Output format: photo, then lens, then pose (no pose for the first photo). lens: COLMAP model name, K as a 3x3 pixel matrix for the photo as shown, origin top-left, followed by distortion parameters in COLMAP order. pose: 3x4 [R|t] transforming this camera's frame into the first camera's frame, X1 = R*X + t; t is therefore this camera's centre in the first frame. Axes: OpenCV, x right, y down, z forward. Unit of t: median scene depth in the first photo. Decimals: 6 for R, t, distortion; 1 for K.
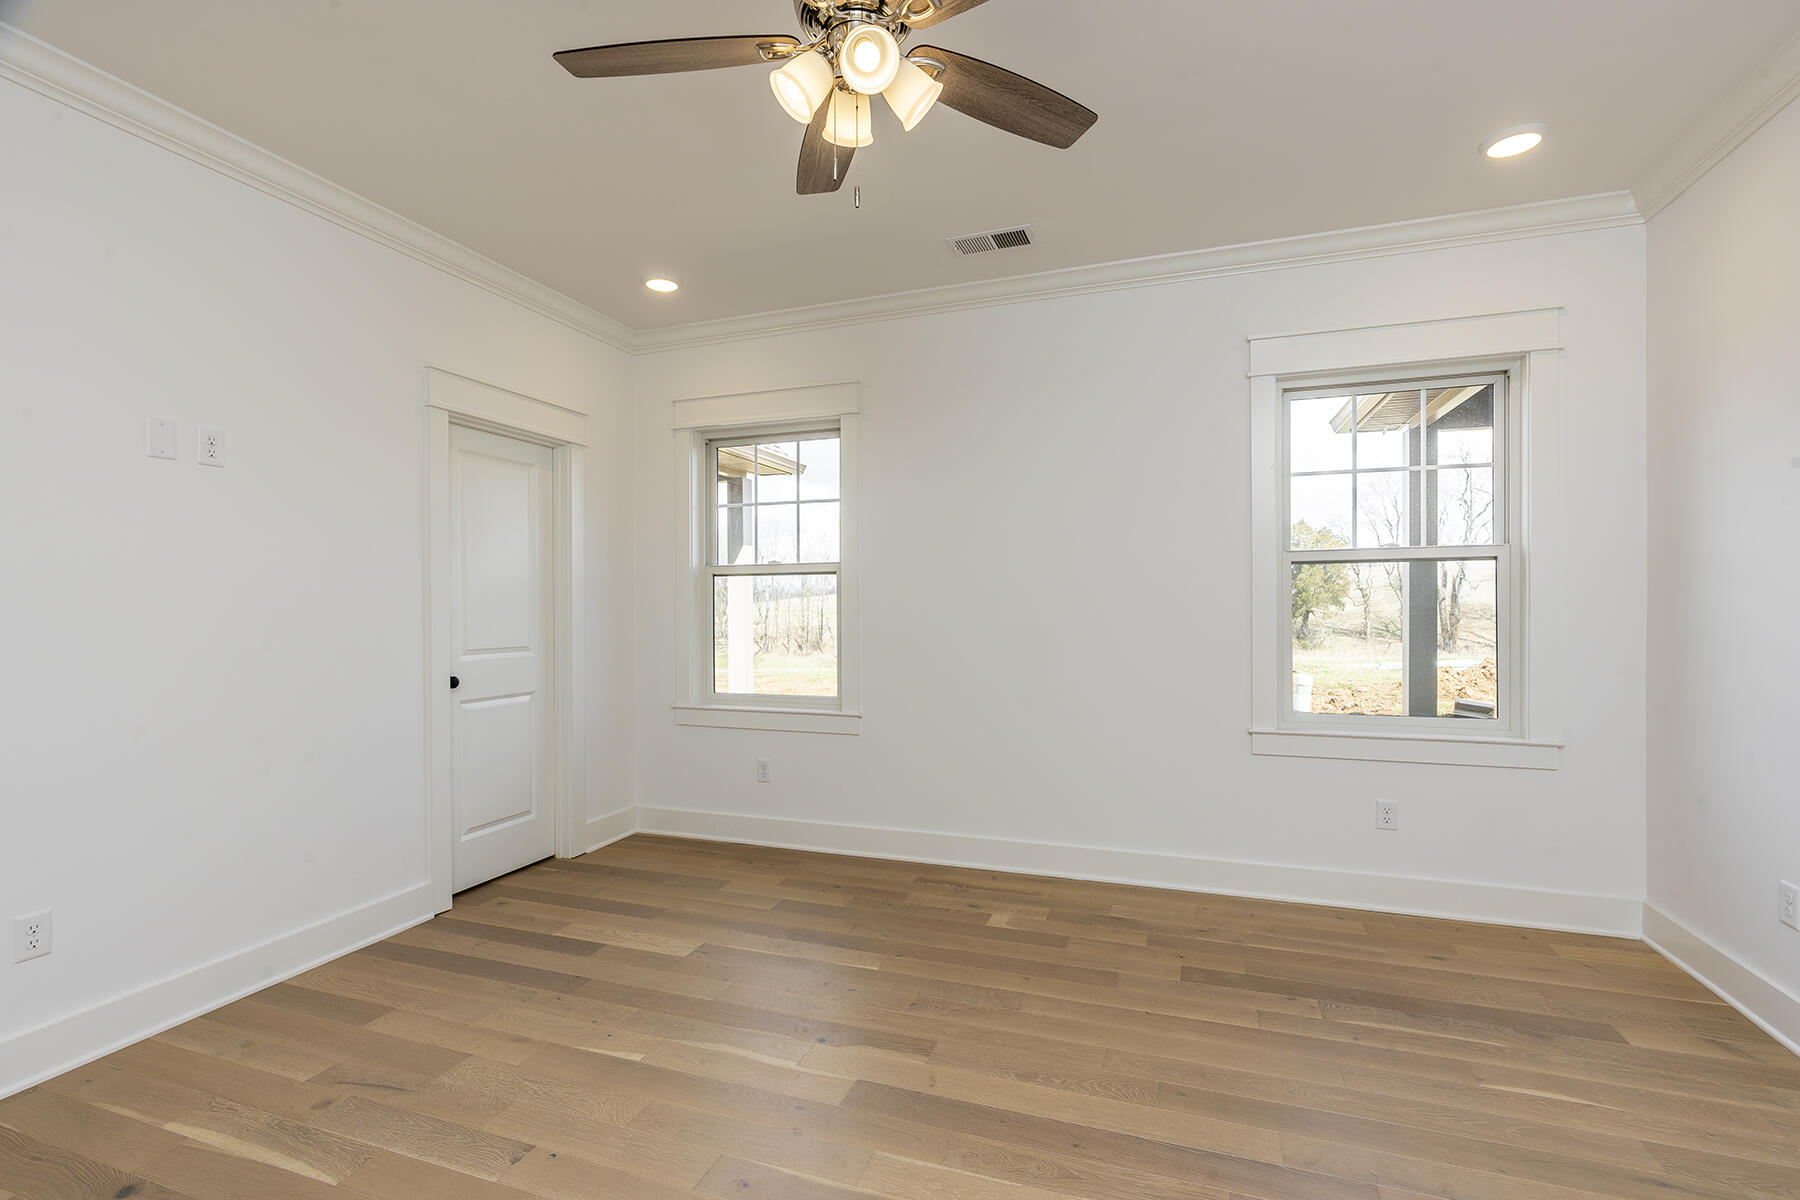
lens RADIAL K [[826.4, 0, 883.6], [0, 826.4, 610.2], [0, 0, 1]] dist [0.002202, -0.000067]
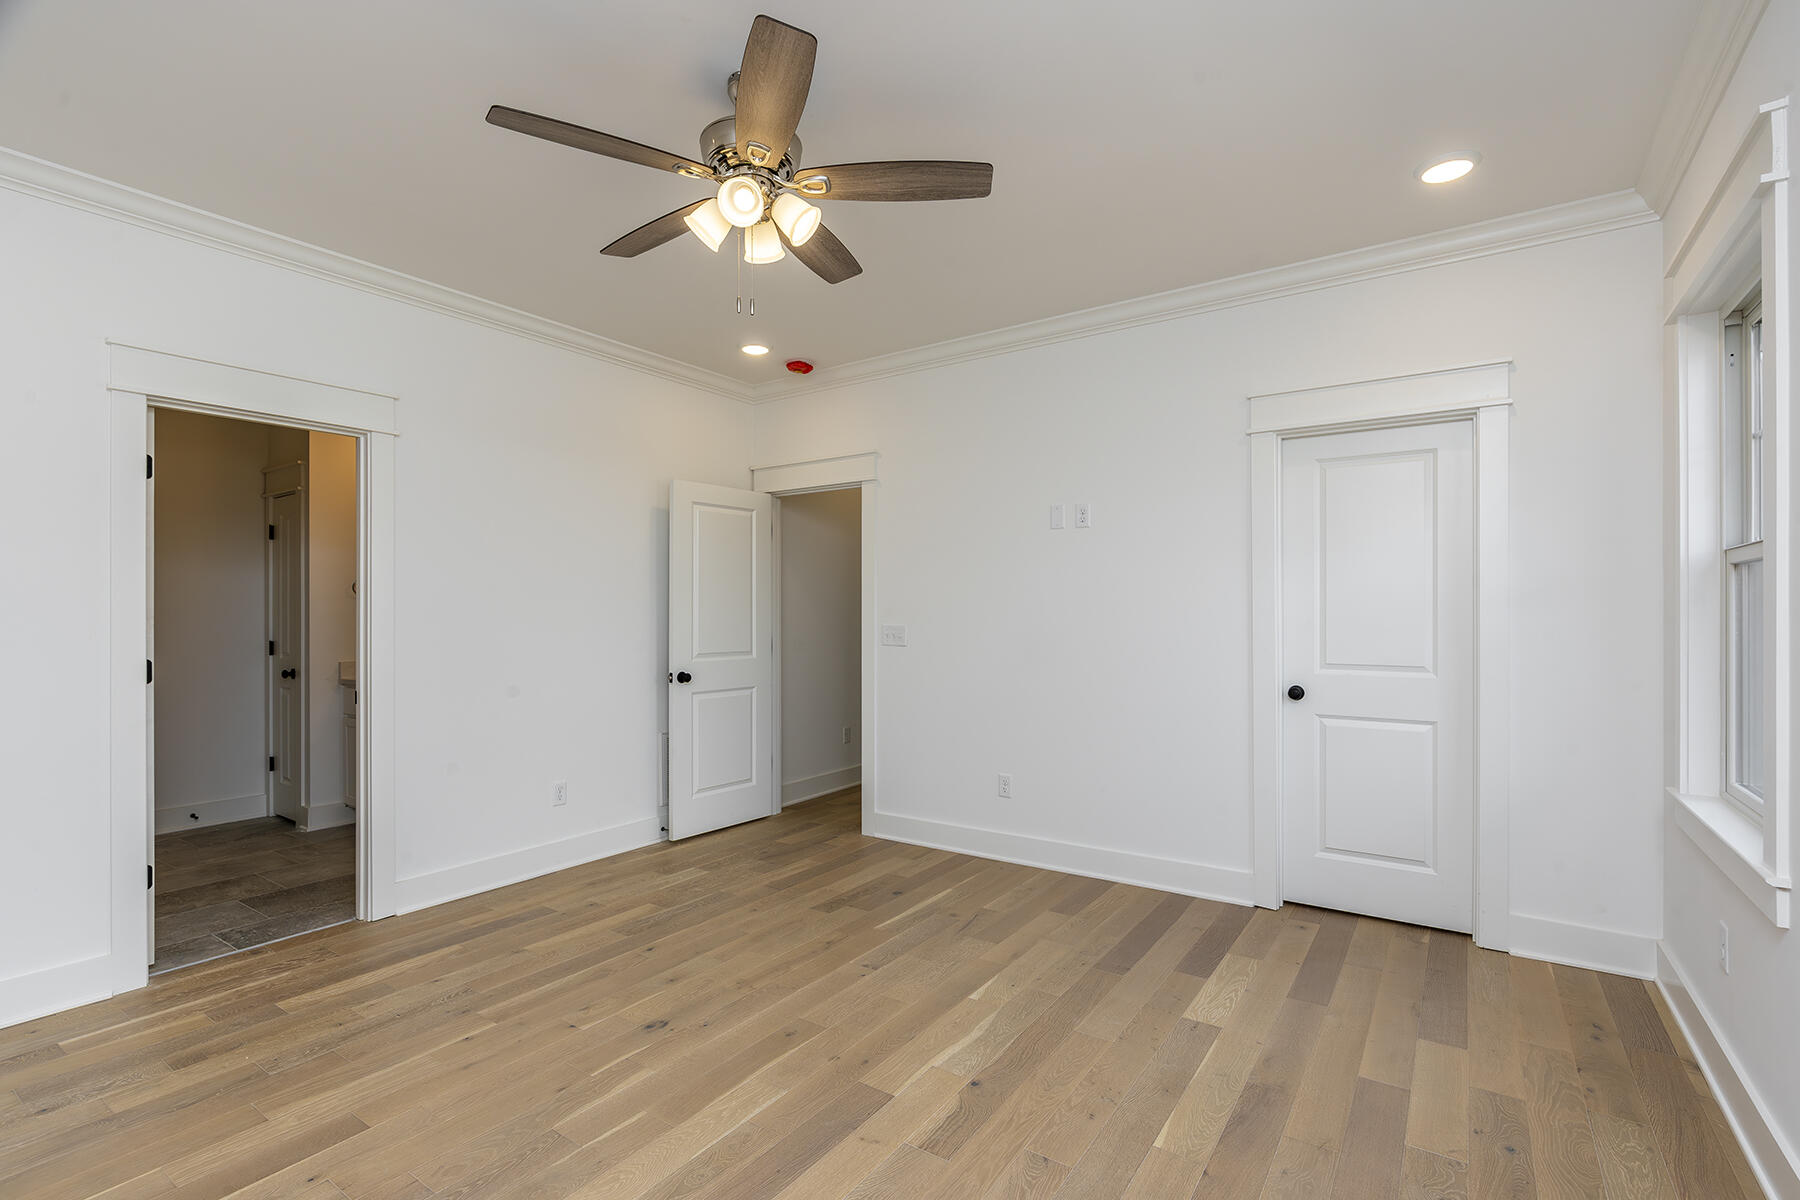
lens RADIAL K [[826.4, 0, 896.8], [0, 826.4, 606.3], [0, 0, 1]] dist [0.002202, -0.000067]
pose [[-0.250042, -0.007659, -0.968205, 0.643557], [-0.003396, 0.999969, -0.007034, -0.011398], [0.968229, 0.001529, -0.250060, 0.856264]]
